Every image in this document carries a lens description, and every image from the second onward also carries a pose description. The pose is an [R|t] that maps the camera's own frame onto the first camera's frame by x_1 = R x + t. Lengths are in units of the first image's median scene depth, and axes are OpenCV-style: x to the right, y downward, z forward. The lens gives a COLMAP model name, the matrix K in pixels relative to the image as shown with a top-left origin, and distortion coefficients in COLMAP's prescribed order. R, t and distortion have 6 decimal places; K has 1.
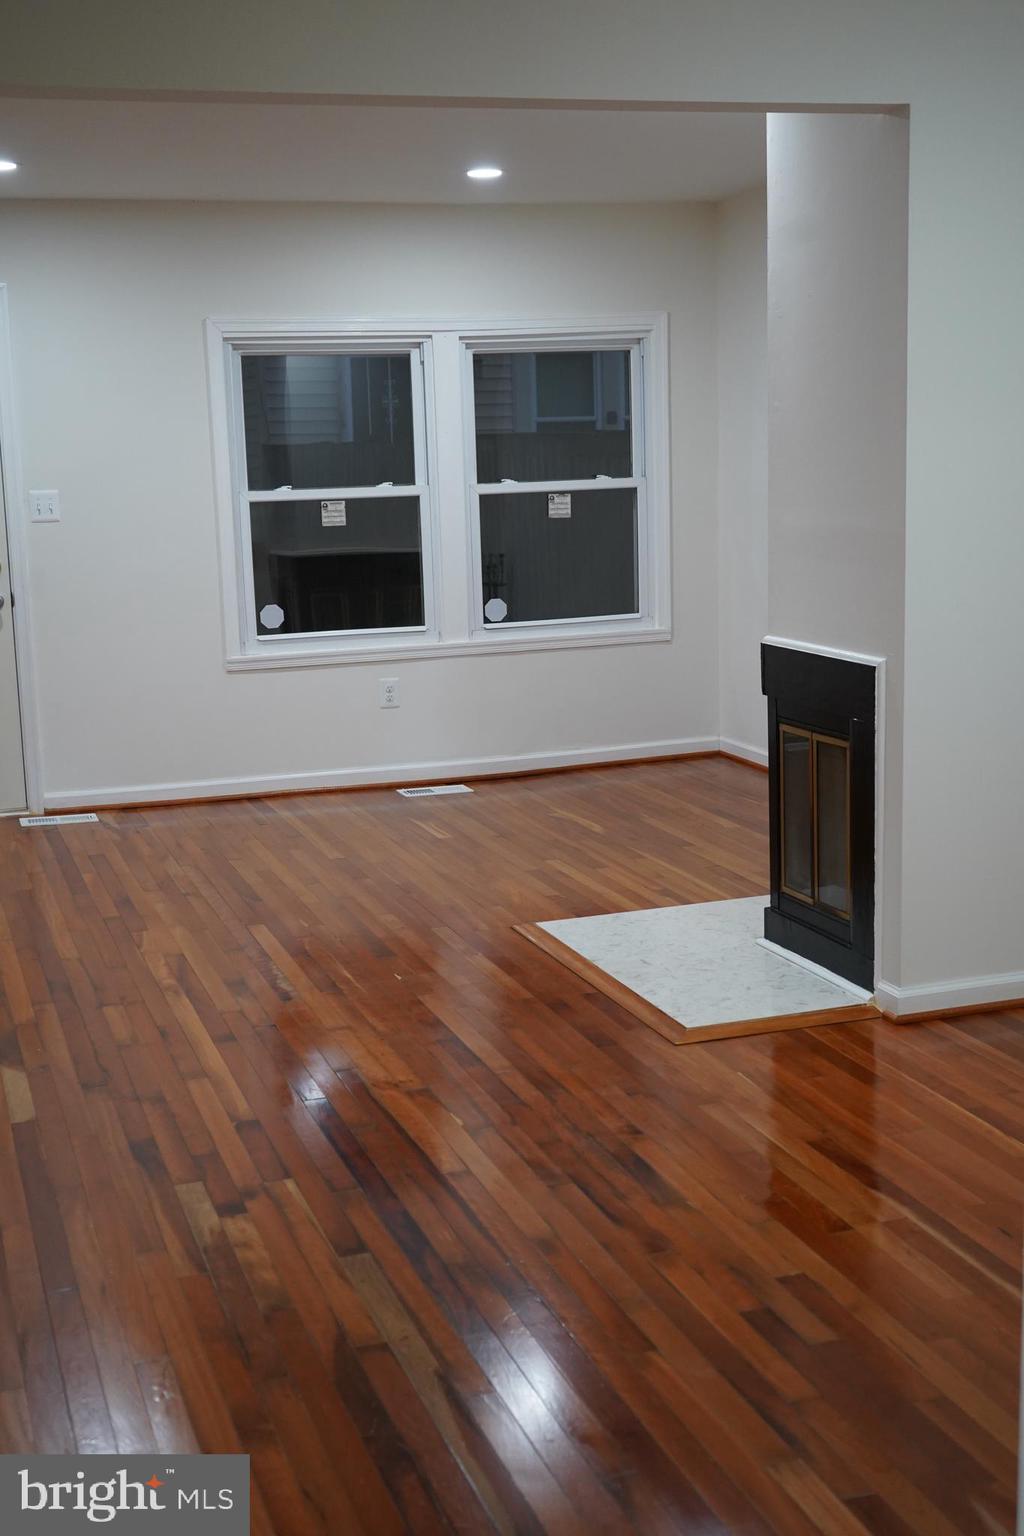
lens RADIAL K [[1914.4, 0, 512.0], [0, 1914.4, 768.0], [0, 0, 1]] dist [0.007870, -0.012181]
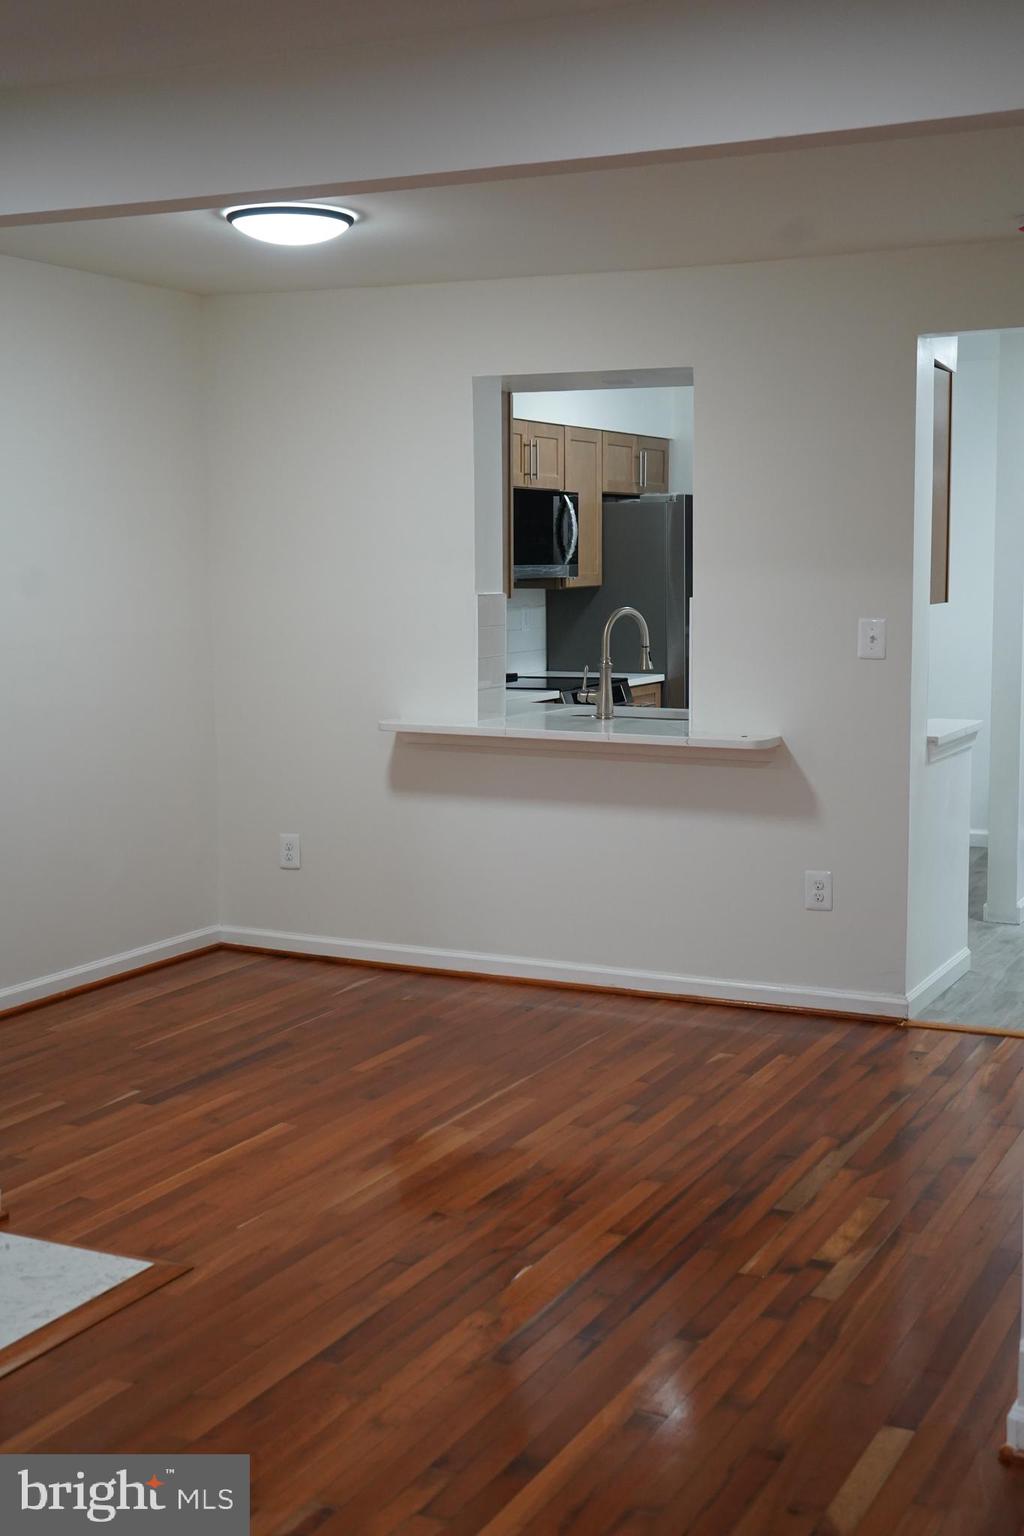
lens RADIAL K [[1914.4, 0, 512.0], [0, 1914.4, 768.0], [0, 0, 1]] dist [0.007870, -0.012181]
pose [[-0.720327, -0.043237, 0.692285, -0.365286], [0.138781, 0.968891, 0.204915, -0.139577], [-0.679609, 0.243682, -0.691918, 0.864140]]
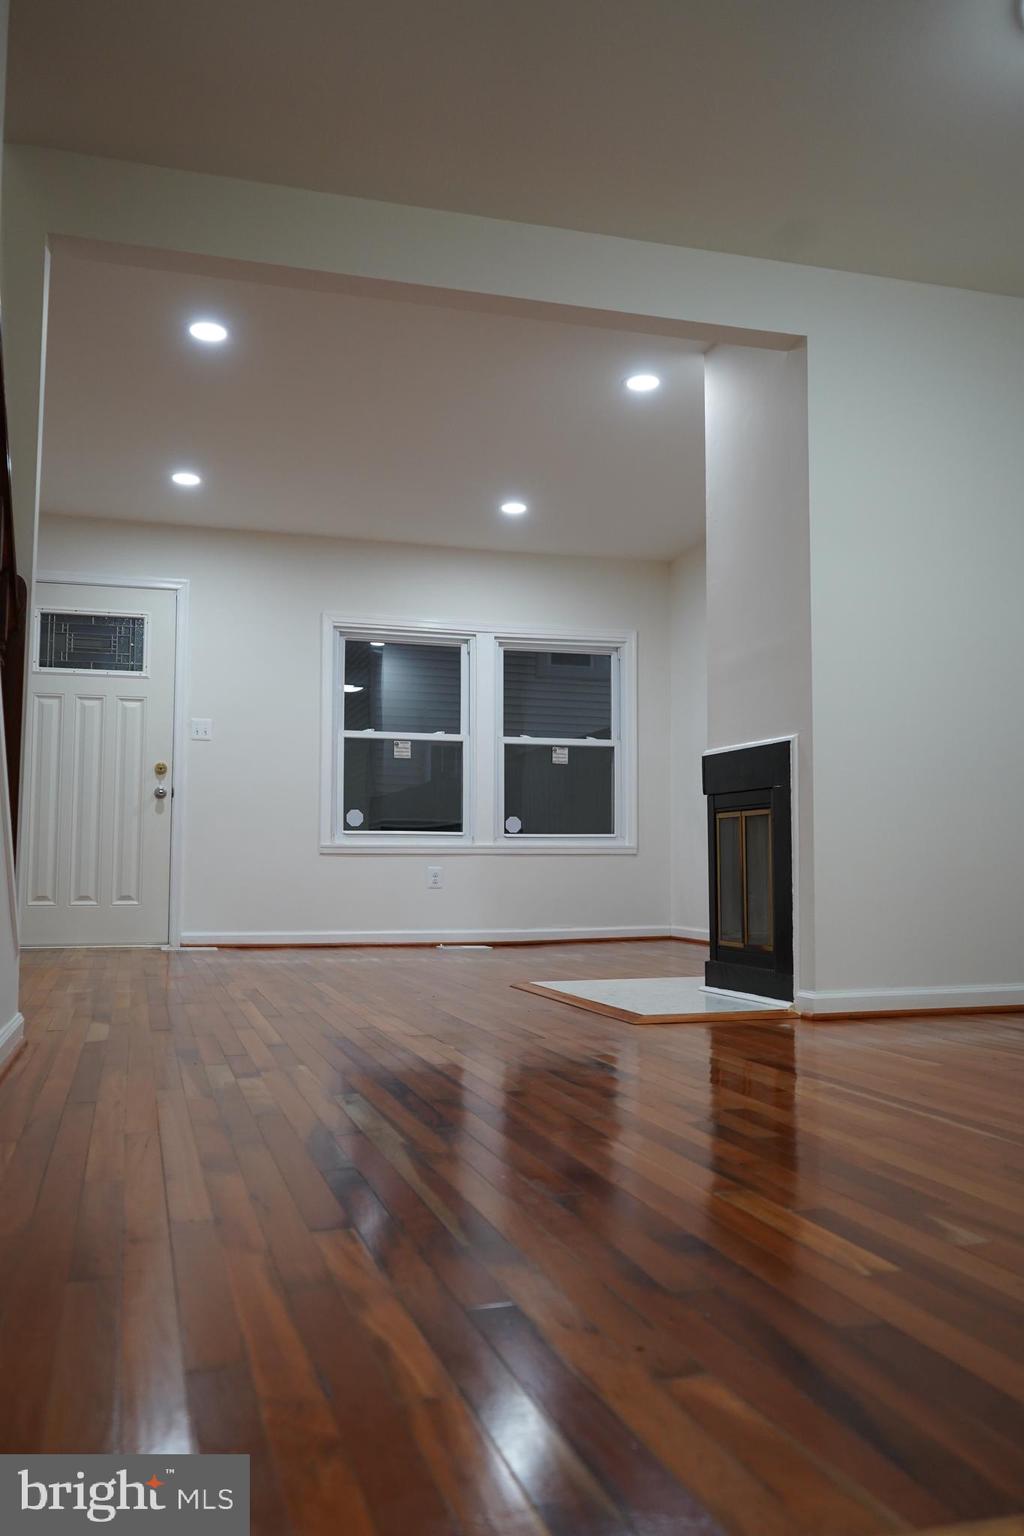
lens RADIAL K [[1234.8, 0, 512.0], [0, 1234.8, 768.0], [0, 0, 1]] dist [-0.012069, 0.000466]
pose [[0.999234, 0.030549, -0.024471, 0.012520], [-0.035640, 0.968571, -0.246170, 0.109119], [0.016182, 0.246853, 0.968918, 0.110732]]
